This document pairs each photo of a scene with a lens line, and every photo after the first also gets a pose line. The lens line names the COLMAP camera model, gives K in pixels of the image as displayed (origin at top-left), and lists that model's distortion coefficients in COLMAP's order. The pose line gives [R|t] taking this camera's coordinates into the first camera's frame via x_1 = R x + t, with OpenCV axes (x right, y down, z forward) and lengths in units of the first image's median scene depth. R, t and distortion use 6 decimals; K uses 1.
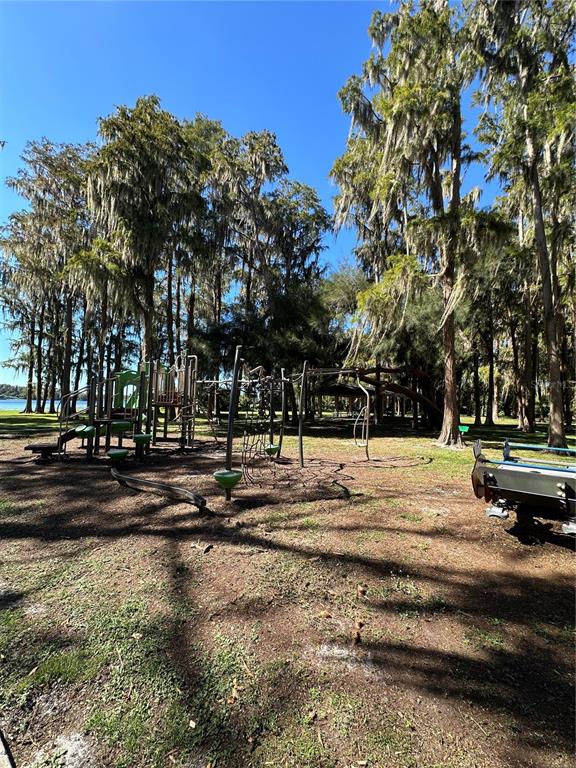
lens RADIAL K [[303.1, 0, 288.0], [0, 303.1, 384.0], [0, 0, 1]] dist [0.001476, 0.000130]
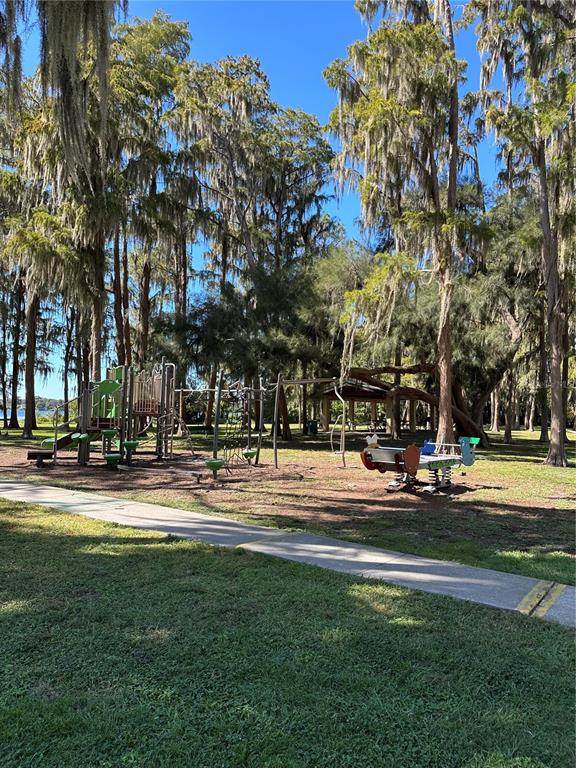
lens RADIAL K [[541.5, 0, 288.0], [0, 541.5, 384.0], [0, 0, 1]] dist [0.111092, -0.167338]
pose [[0.999895, -0.004747, -0.013707, 0.053652], [0.004924, 0.999905, 0.012864, -0.029245], [0.013645, -0.012930, 0.999823, -0.446100]]
